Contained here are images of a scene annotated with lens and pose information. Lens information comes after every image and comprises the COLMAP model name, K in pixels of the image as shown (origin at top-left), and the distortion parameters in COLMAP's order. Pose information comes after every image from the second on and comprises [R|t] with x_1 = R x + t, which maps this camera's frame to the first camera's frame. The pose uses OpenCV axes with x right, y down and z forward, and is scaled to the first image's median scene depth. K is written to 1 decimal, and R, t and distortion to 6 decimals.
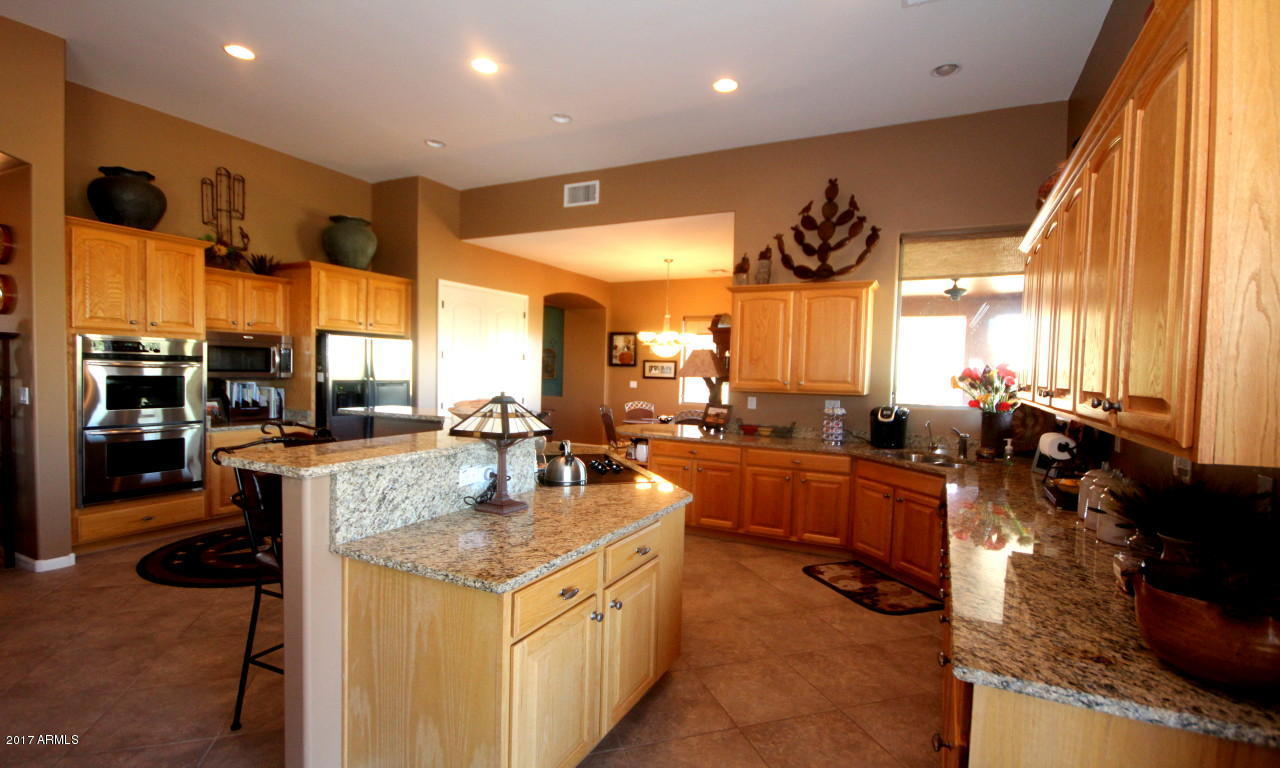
lens RADIAL K [[611.9, 0, 641.8], [0, 611.9, 395.5], [0, 0, 1]] dist [-0.000034, 0.001118]
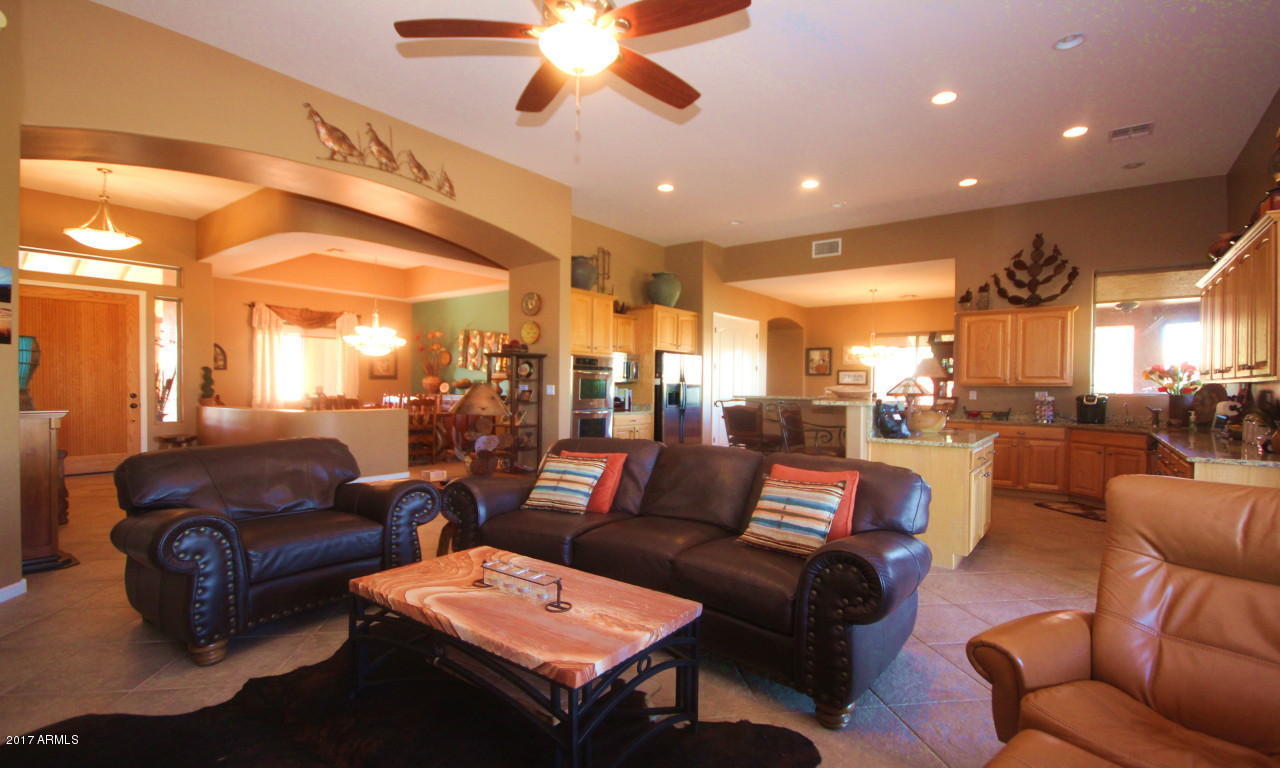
lens RADIAL K [[593.0, 0, 647.3], [0, 593.0, 386.6], [0, 0, 1]] dist [0.010830, -0.010955]
pose [[0.982641, -0.011439, -0.185164, -0.312690], [0.003560, 0.999076, -0.042829, 0.050892], [0.185483, 0.041427, 0.981774, -0.478162]]
